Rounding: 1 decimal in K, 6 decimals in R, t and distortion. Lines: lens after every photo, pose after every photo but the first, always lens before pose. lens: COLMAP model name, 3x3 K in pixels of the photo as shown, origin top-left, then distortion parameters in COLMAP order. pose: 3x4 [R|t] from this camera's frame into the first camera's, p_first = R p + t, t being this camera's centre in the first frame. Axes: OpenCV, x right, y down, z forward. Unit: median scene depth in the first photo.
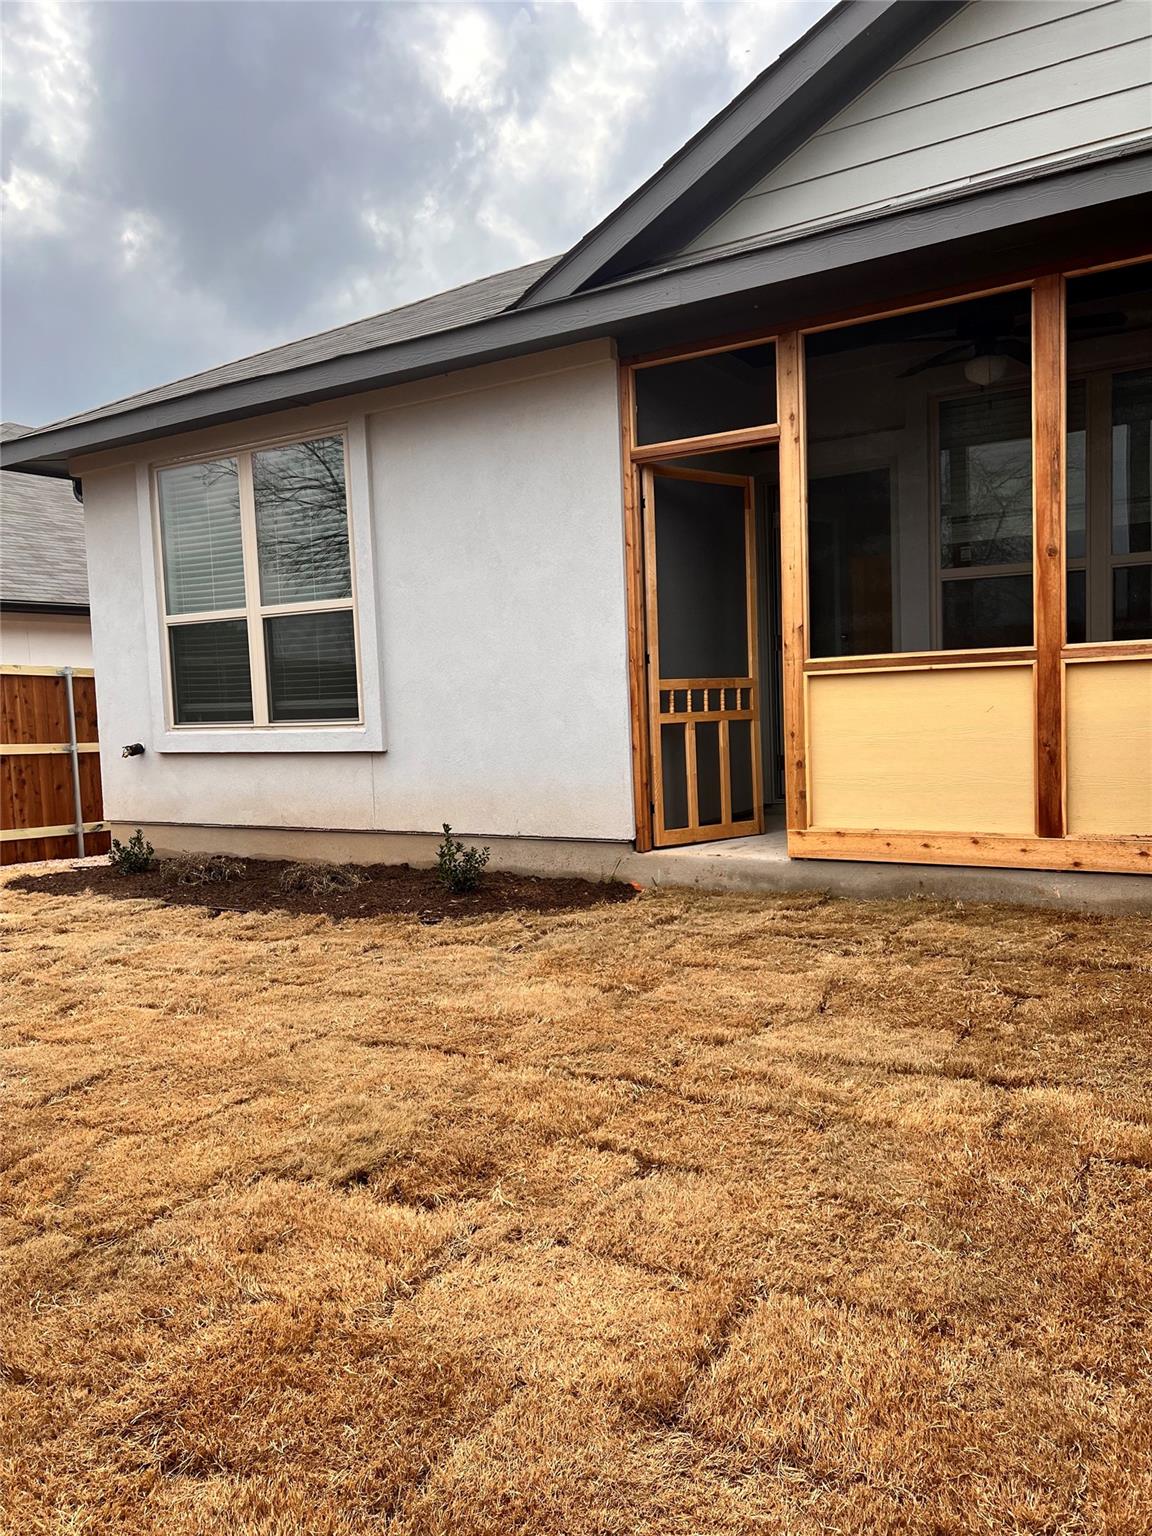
lens RADIAL K [[1147.3, 0, 574.4], [0, 1147.3, 771.3], [0, 0, 1]] dist [0.059782, -0.069122]
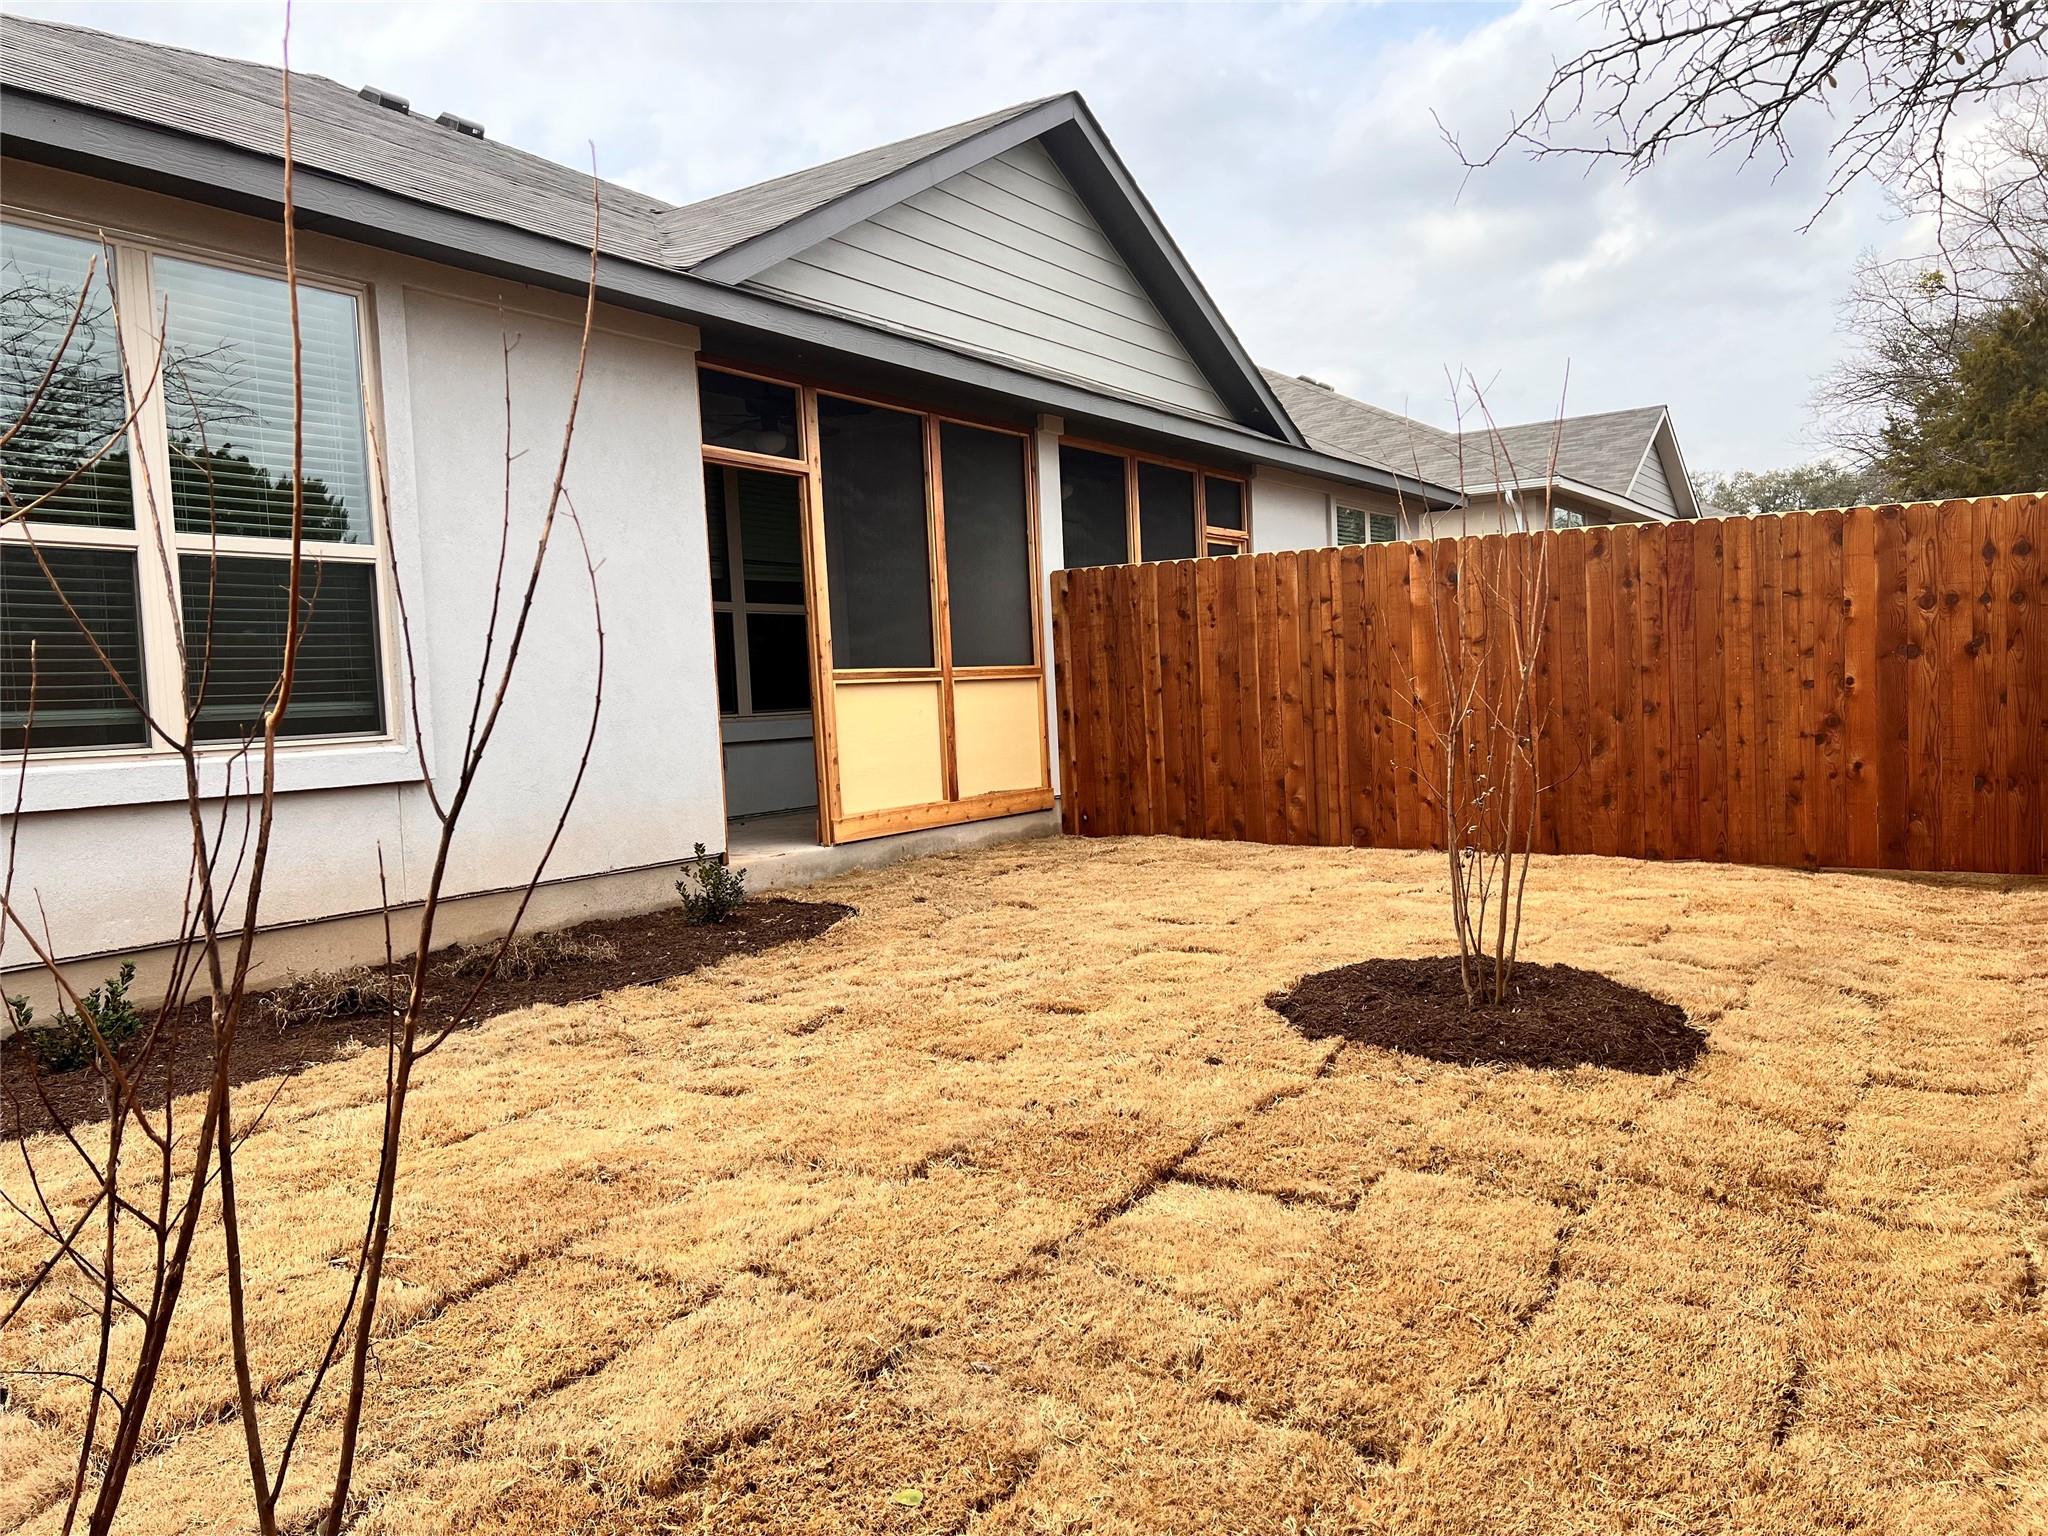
lens RADIAL K [[1529.8, 0, 1022.5], [0, 1529.8, 771.7], [0, 0, 1]] dist [0.059782, -0.069122]
pose [[0.011085, -0.013326, 0.999850, -1.259906], [0.108286, 0.994047, 0.012048, 0.005391], [-0.994058, 0.108136, 0.012462, 0.760525]]
